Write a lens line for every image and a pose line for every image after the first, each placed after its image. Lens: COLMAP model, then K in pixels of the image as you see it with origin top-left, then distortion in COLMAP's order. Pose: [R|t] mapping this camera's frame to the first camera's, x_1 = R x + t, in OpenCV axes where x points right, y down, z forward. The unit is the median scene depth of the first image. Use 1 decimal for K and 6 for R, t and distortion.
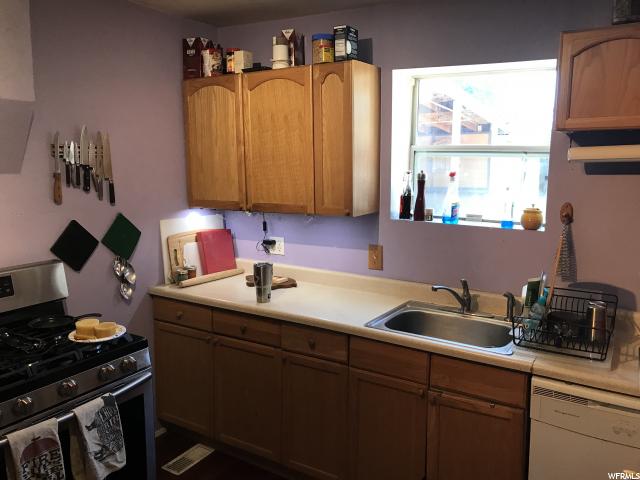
lens RADIAL K [[517.1, 0, 320.0], [0, 517.1, 240.0], [0, 0, 1]] dist [0.000998, -0.016807]
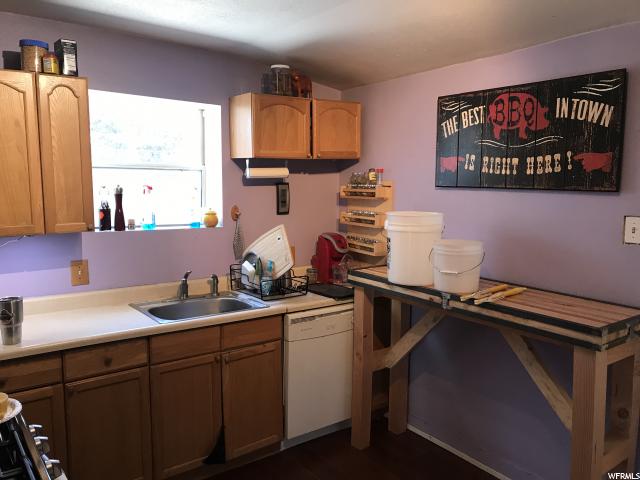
lens RADIAL K [[517.1, 0, 320.0], [0, 517.1, 240.0], [0, 0, 1]] dist [0.000998, -0.016807]
pose [[0.363715, -0.109975, 0.924996, -0.722210], [0.134469, 0.988804, 0.064687, -0.034984], [-0.921754, 0.100856, 0.374431, 0.221248]]
